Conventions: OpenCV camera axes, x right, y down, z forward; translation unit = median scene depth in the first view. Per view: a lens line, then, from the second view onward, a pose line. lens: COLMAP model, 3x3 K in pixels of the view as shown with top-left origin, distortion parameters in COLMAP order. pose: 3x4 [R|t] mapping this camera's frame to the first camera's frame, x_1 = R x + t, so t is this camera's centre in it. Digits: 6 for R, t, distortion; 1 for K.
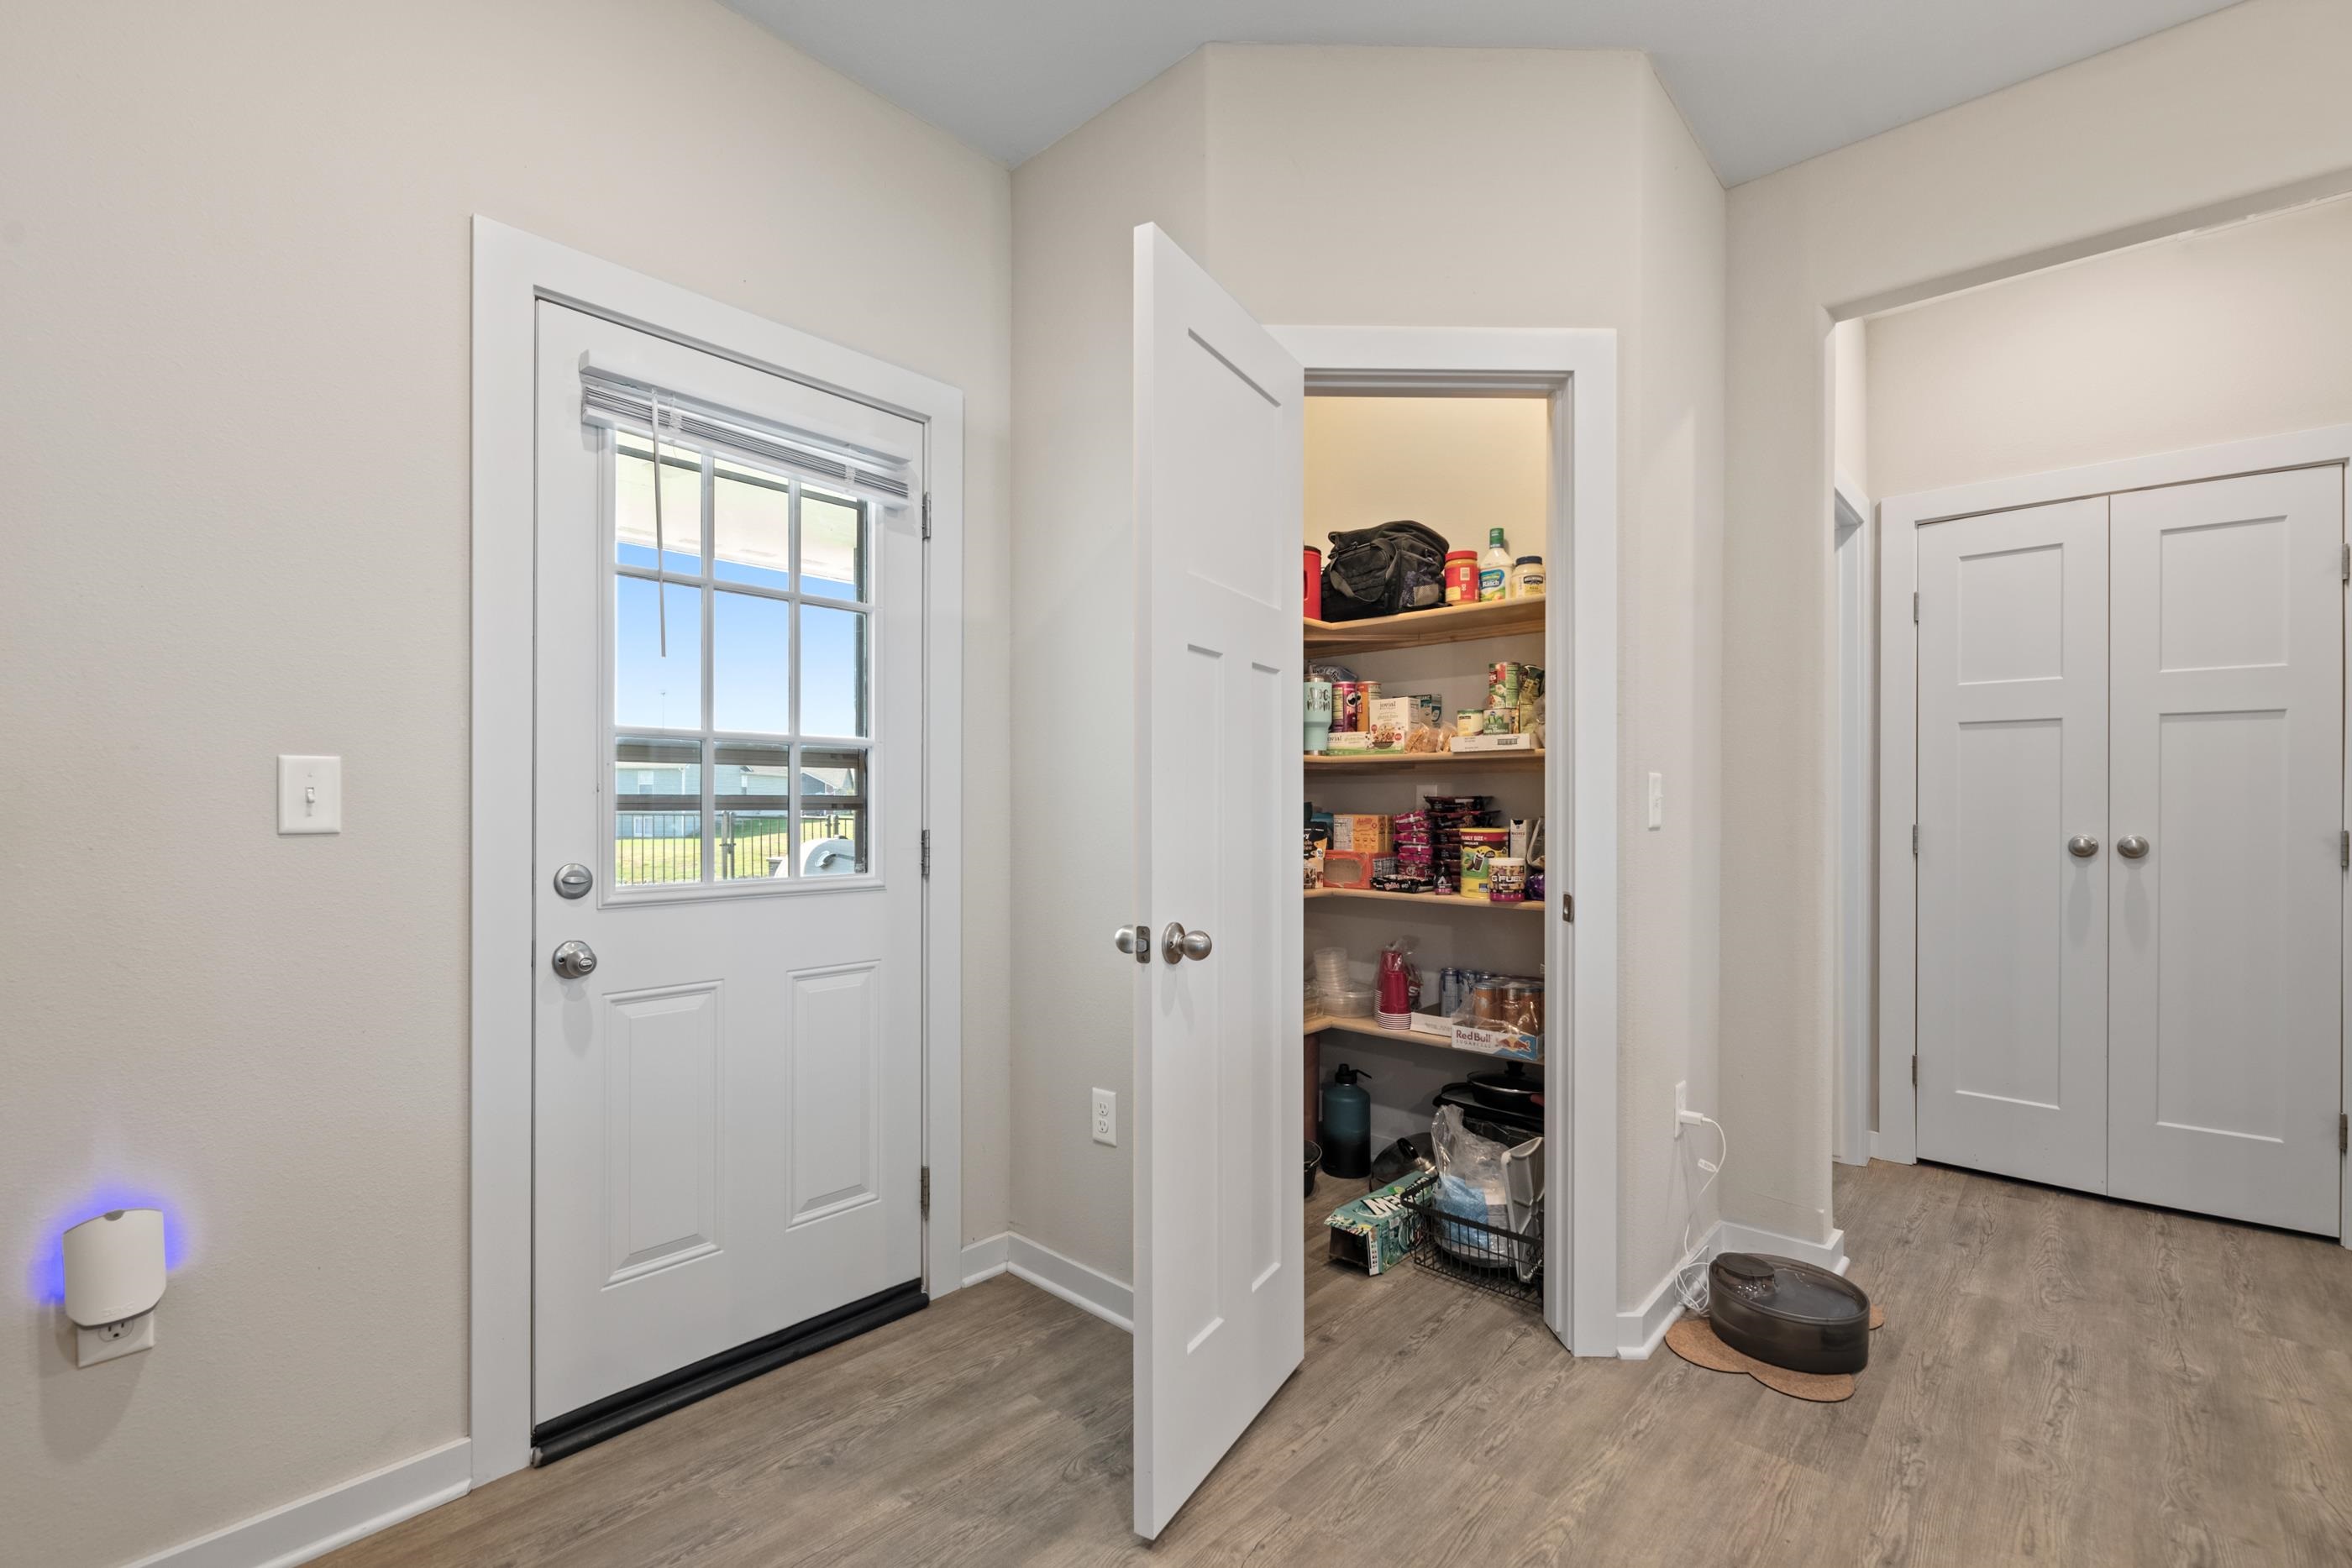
lens RADIAL K [[1046.1, 0, 1173.8], [0, 1046.1, 804.2], [0, 0, 1]] dist [-0.000402, -0.000745]
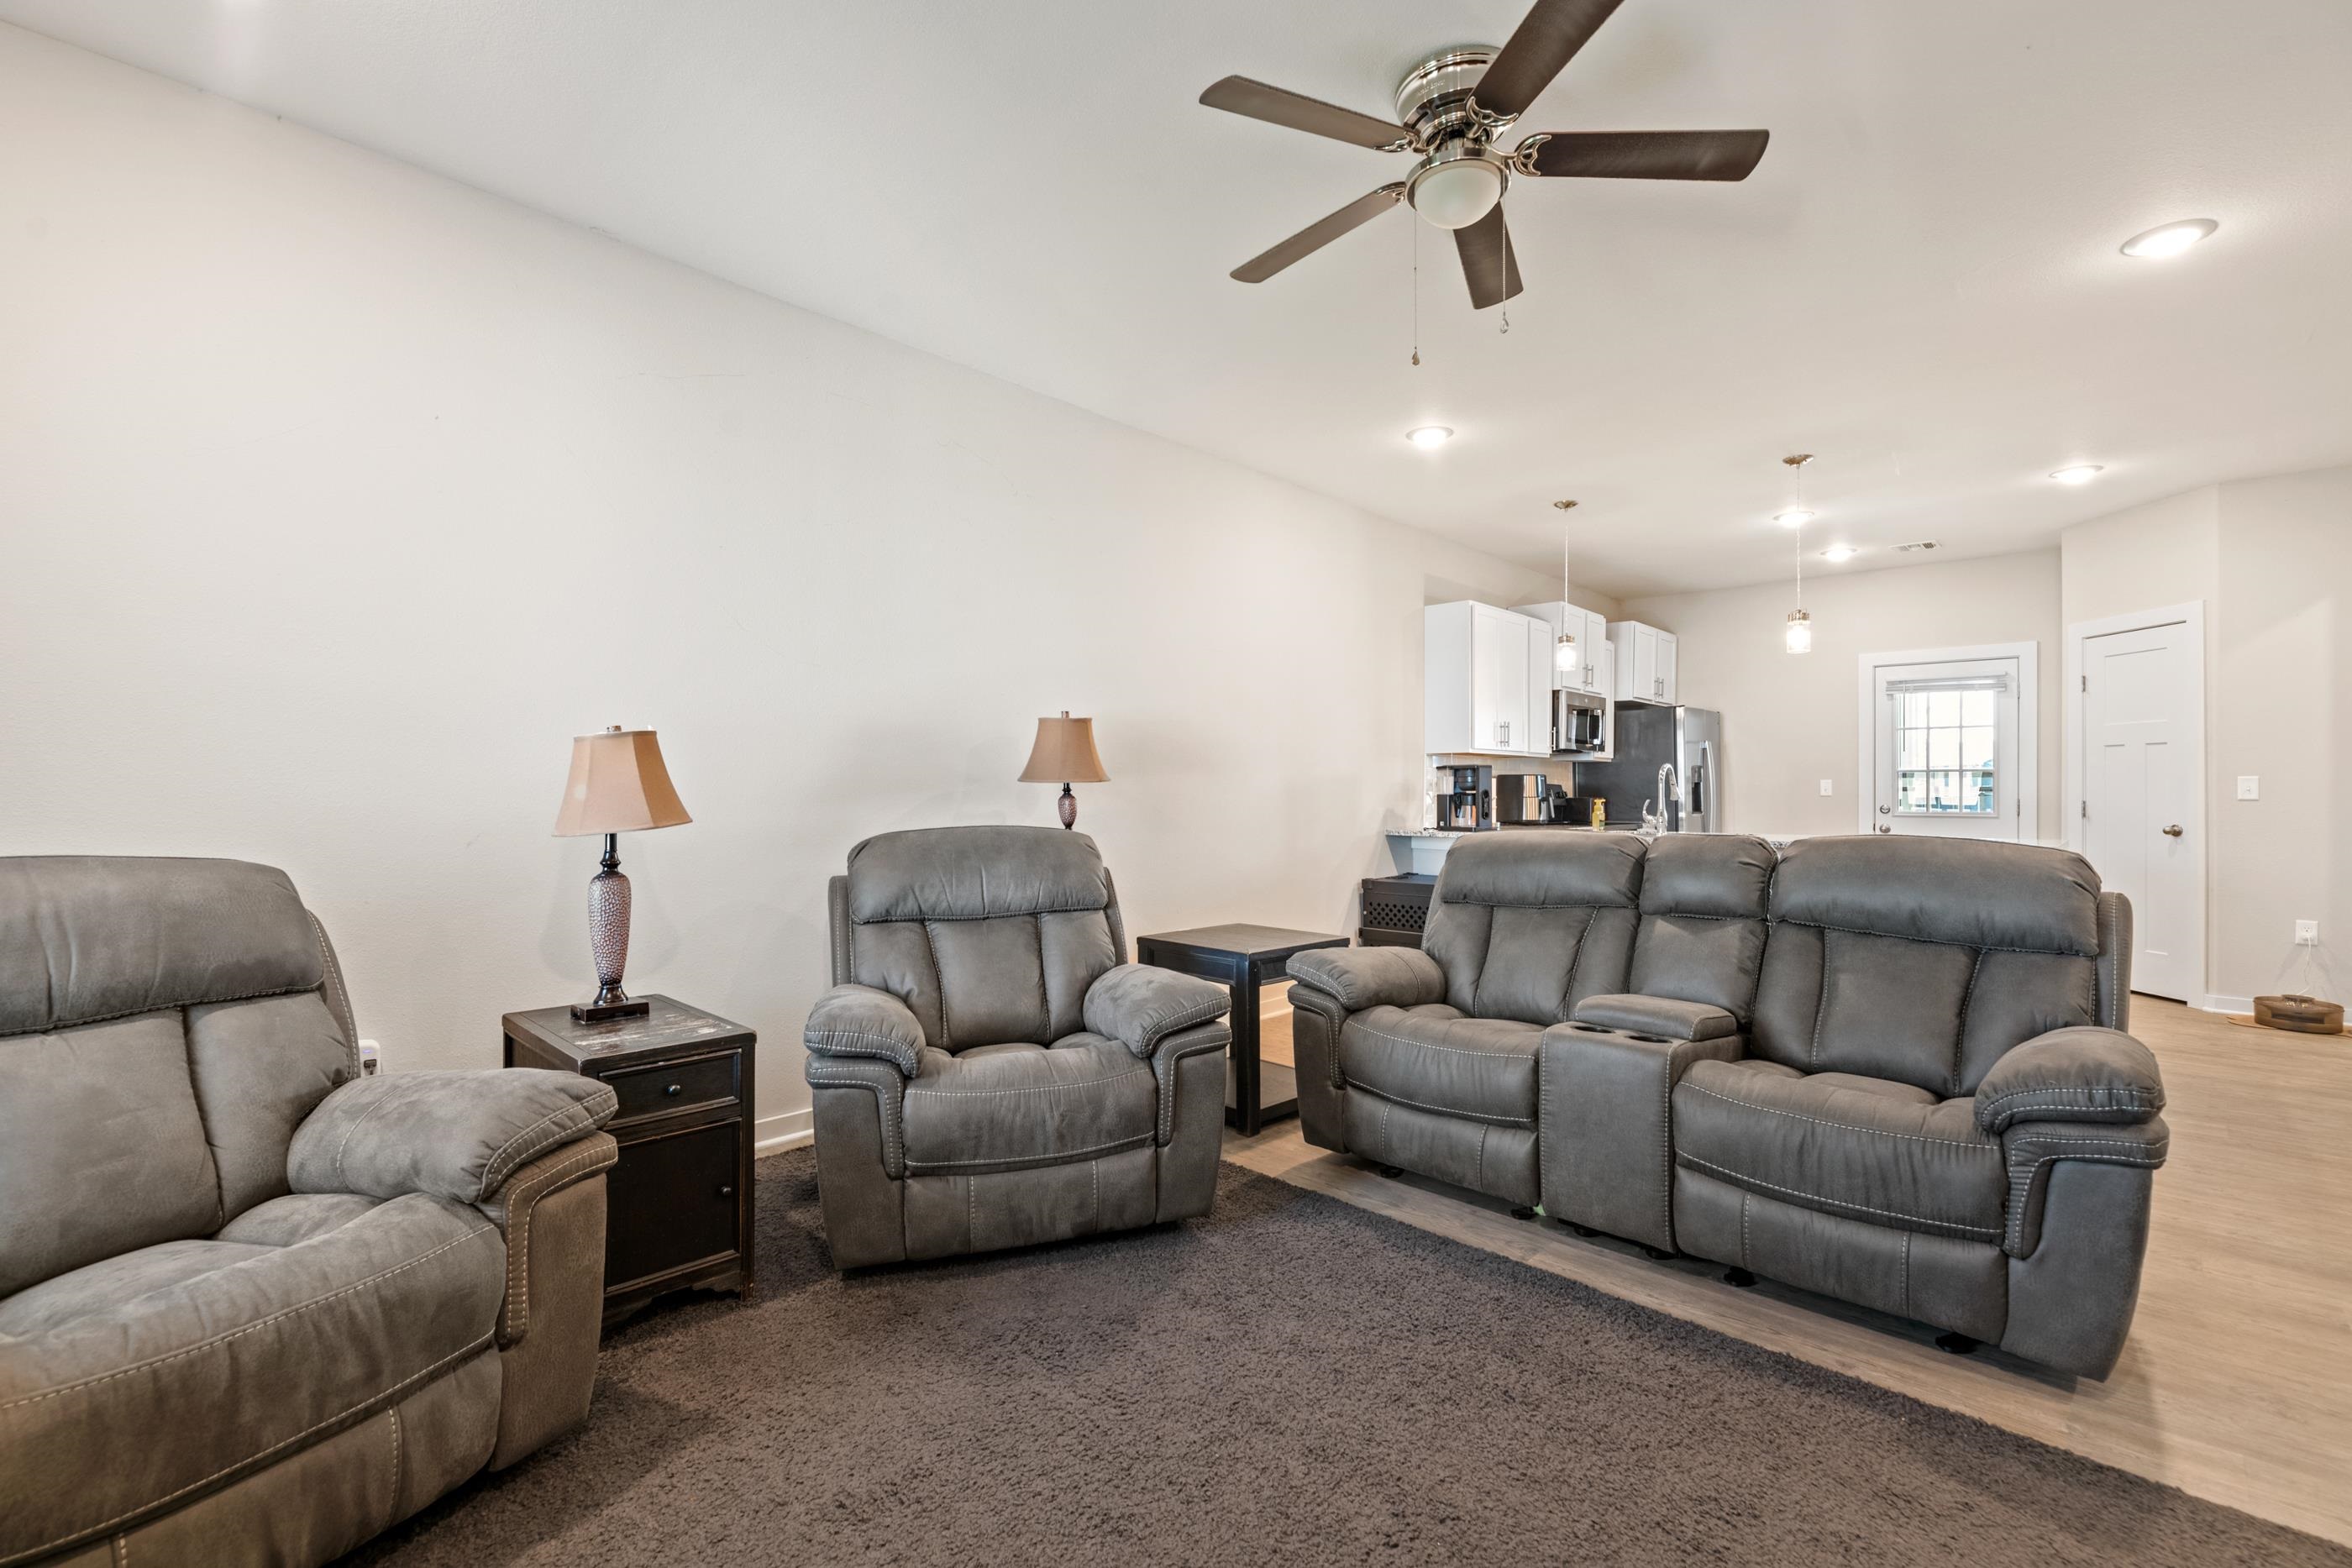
lens RADIAL K [[1017.2, 0, 1167.4], [0, 1017.2, 787.4], [0, 0, 1]] dist [-0.002387, -0.000395]
pose [[-0.027126, -0.010544, -0.999576, 3.274637], [-0.007031, 0.999922, -0.010357, 0.048772], [0.999607, 0.006747, -0.027198, -1.592444]]
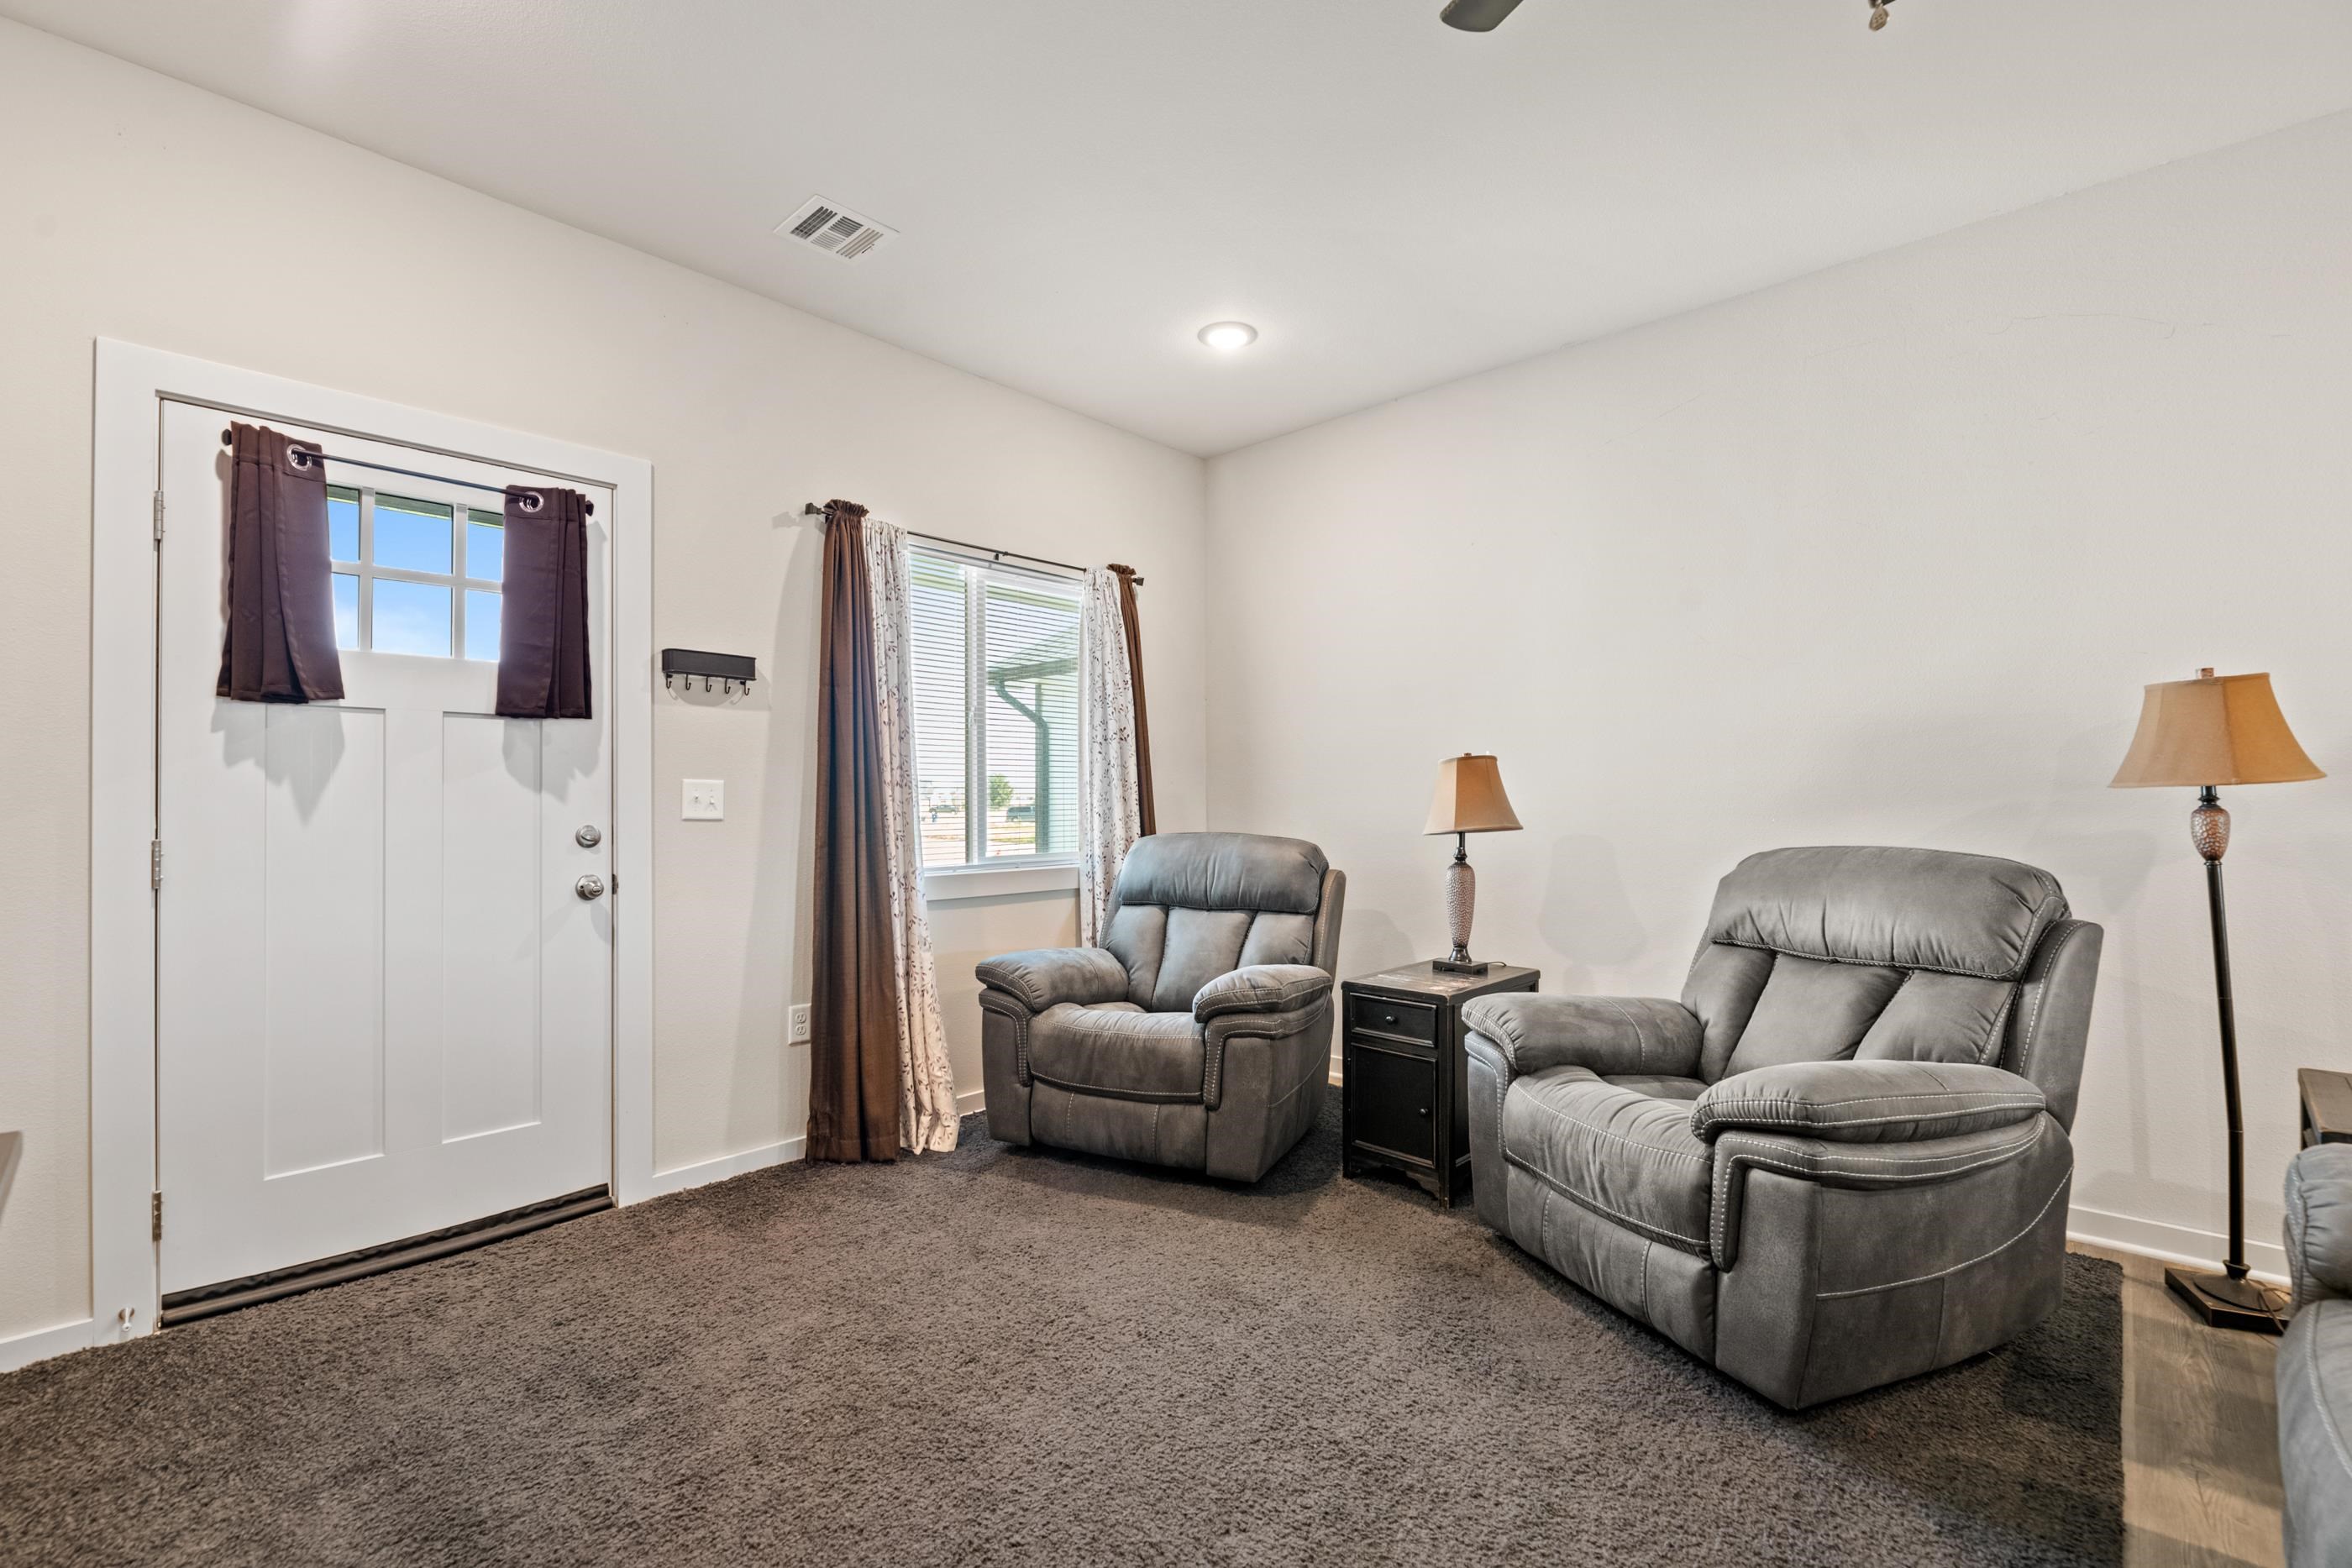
lens RADIAL K [[1017.2, 0, 1167.4], [0, 1017.2, 787.4], [0, 0, 1]] dist [-0.002387, -0.000395]
pose [[-0.999907, -0.002826, 0.013350, 2.477744], [-0.002920, 0.999971, -0.007002, 0.034508], [-0.013330, -0.007040, -0.999886, -0.612401]]
